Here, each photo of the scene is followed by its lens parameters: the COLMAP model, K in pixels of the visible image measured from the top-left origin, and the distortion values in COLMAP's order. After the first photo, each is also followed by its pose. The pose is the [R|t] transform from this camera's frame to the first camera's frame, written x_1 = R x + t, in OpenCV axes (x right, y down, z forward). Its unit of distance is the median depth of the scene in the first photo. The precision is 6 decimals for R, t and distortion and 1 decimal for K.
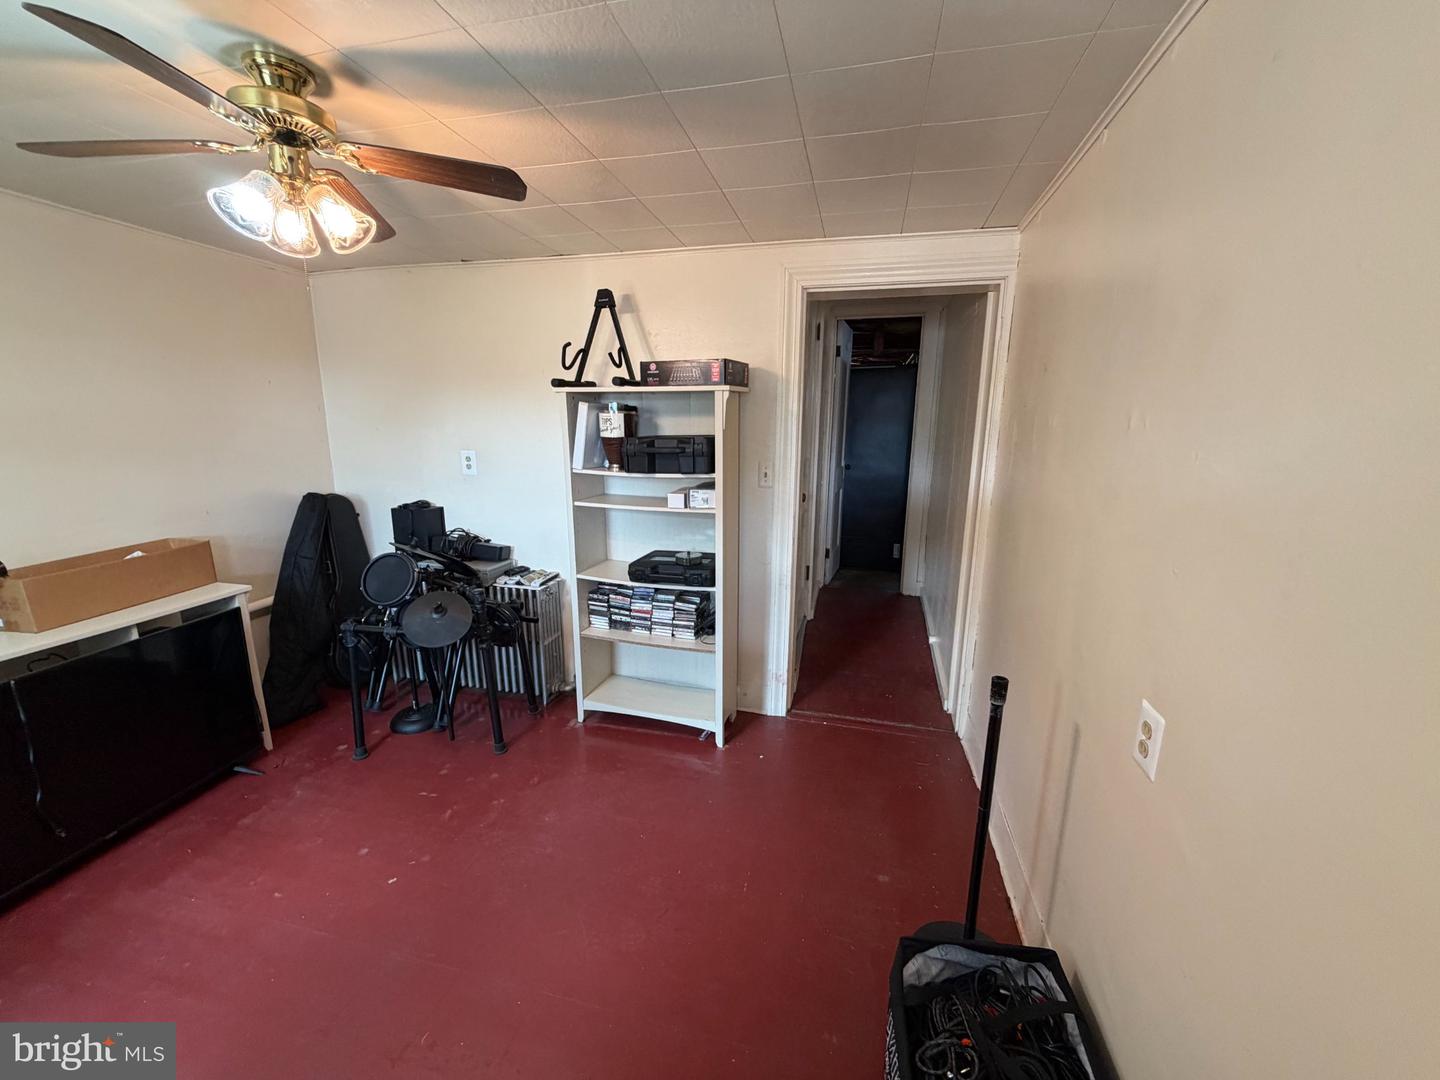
lens RADIAL K [[576.0, 0, 715.8], [0, 576.0, 544.1], [0, 0, 1]] dist [0.005264, -0.001278]
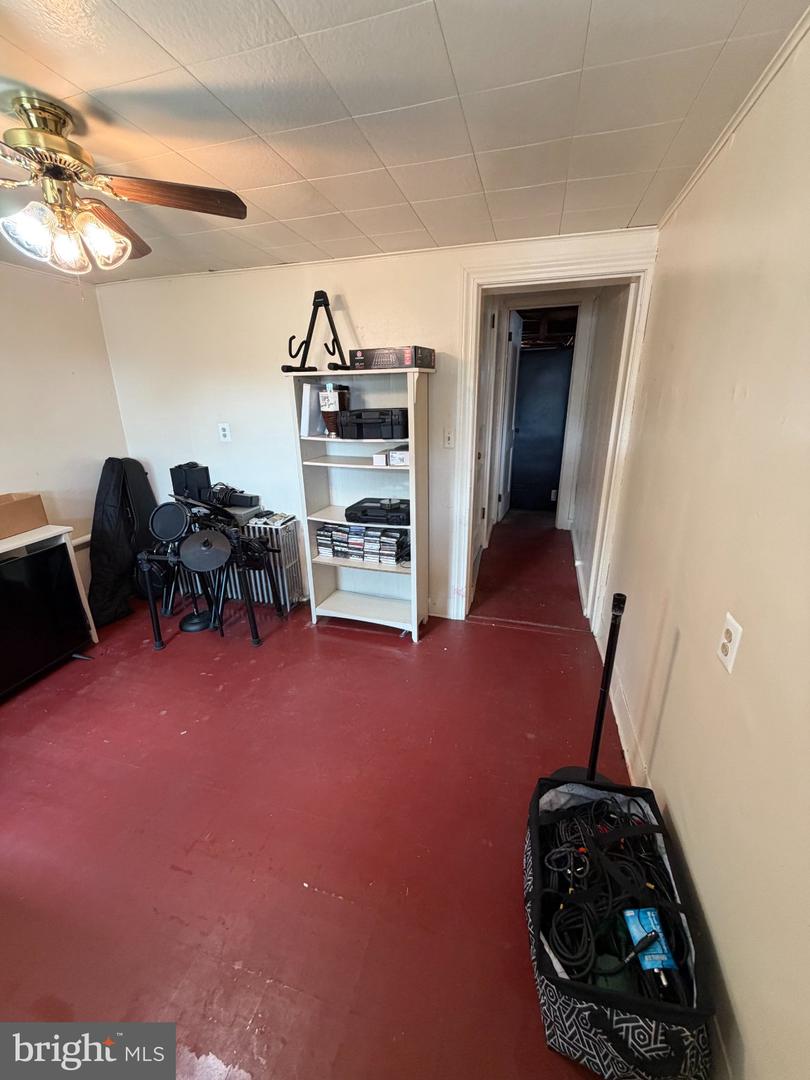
lens RADIAL K [[432.0, 0, 400.5], [0, 432.0, 537.0], [0, 0, 1]] dist [0.005264, -0.001278]
pose [[0.998989, -0.007314, -0.044346, 0.021040], [0.012004, 0.994247, 0.106437, -0.005217], [0.043313, -0.106861, 0.993330, 0.008164]]
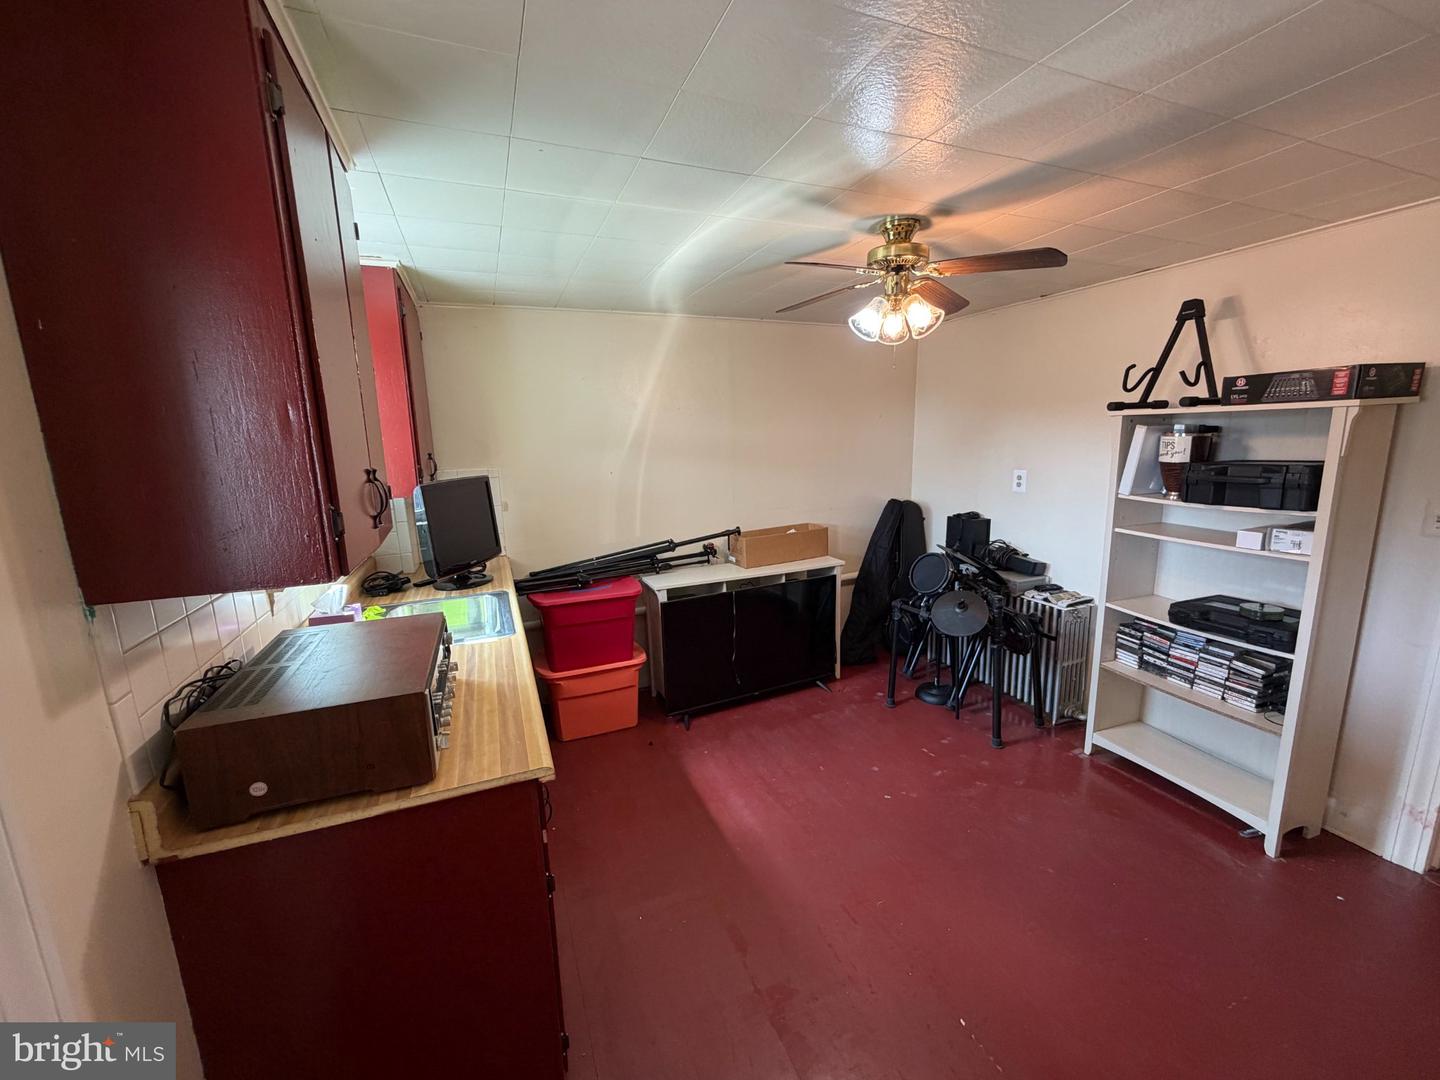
lens RADIAL K [[576.0, 0, 720.4], [0, 576.0, 546.4], [0, 0, 1]] dist [0.005264, -0.001278]
pose [[0.594595, 0.133851, -0.792806, 0.138600], [-0.140524, 0.988169, 0.061444, -0.009559], [0.791650, 0.074874, 0.606369, -0.112196]]
